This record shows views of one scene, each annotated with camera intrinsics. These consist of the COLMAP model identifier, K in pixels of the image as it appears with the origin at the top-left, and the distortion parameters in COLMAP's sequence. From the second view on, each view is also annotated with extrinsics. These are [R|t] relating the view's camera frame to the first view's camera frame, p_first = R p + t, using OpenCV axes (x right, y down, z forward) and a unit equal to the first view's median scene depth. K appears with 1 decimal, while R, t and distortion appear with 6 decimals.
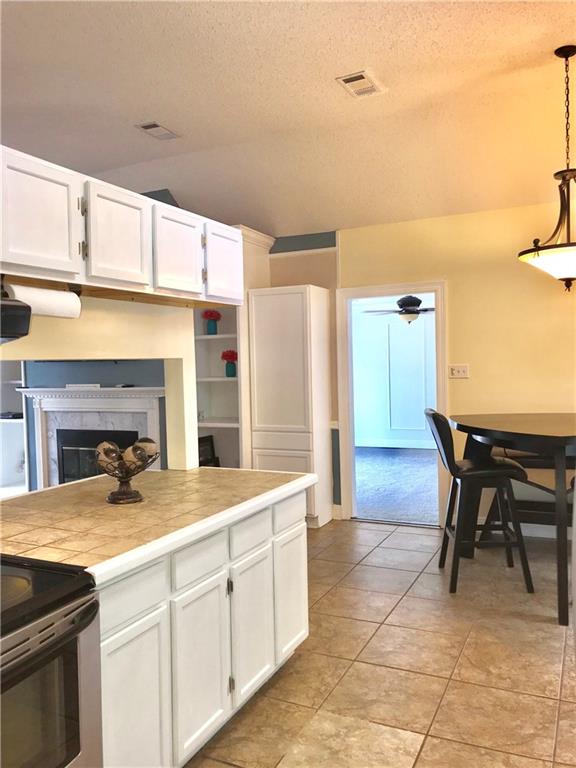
lens RADIAL K [[634.9, 0, 288.0], [0, 634.9, 384.0], [0, 0, 1]] dist [0.051662, -0.058621]
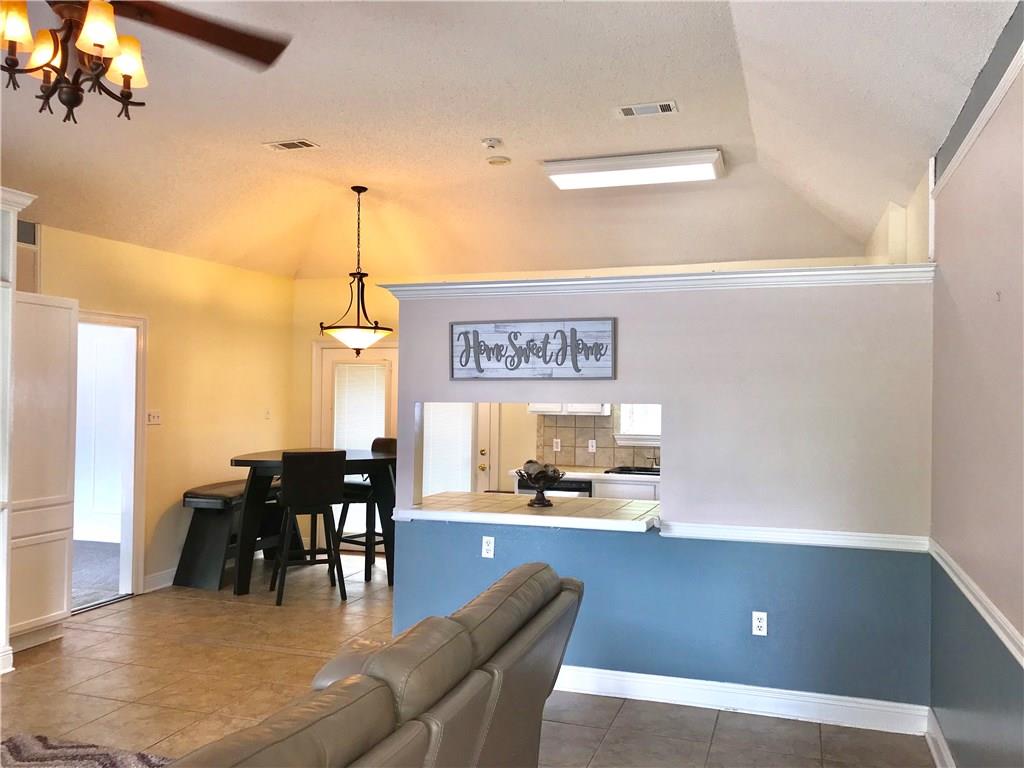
lens RADIAL K [[846.5, 0, 512.0], [0, 846.5, 384.0], [0, 0, 1]] dist [0.051662, -0.058621]
pose [[-0.117359, 0.037327, 0.992388, -0.893567], [0.030036, 0.998970, -0.034023, -0.009078], [-0.992635, 0.025814, -0.118359, 0.552494]]
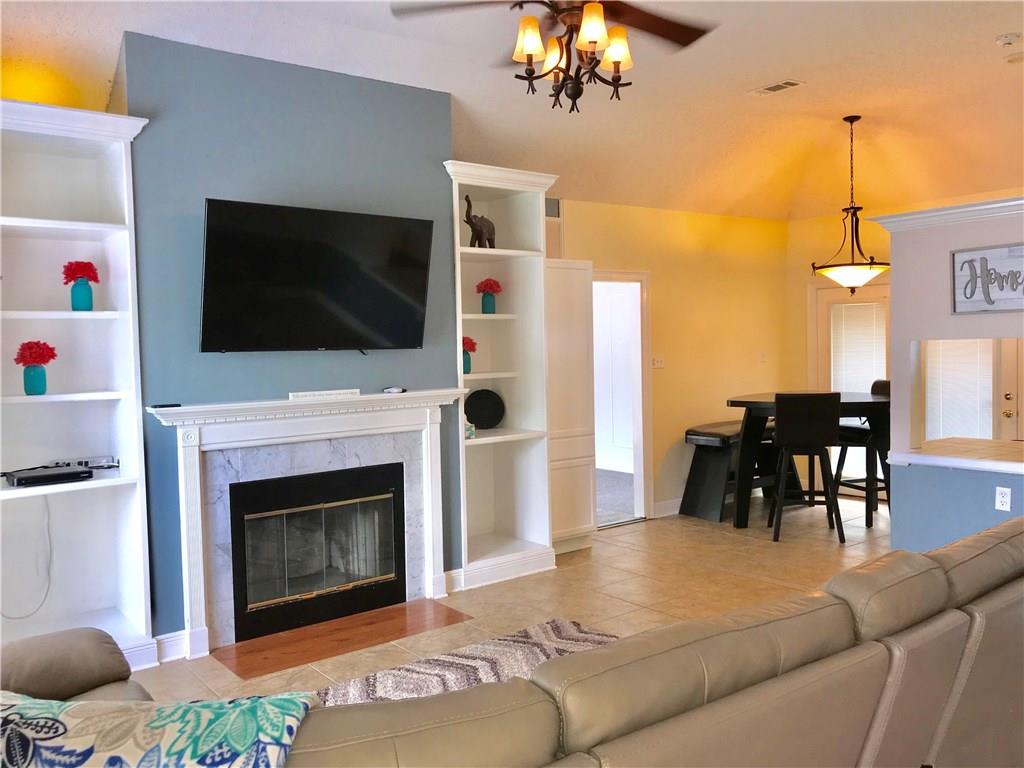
lens RADIAL K [[846.5, 0, 512.0], [0, 846.5, 384.0], [0, 0, 1]] dist [0.051662, -0.058621]
pose [[0.445662, -0.026391, 0.894812, -0.926585], [0.044272, 0.998992, 0.007413, -0.003841], [-0.894106, 0.036311, 0.446381, 0.527657]]
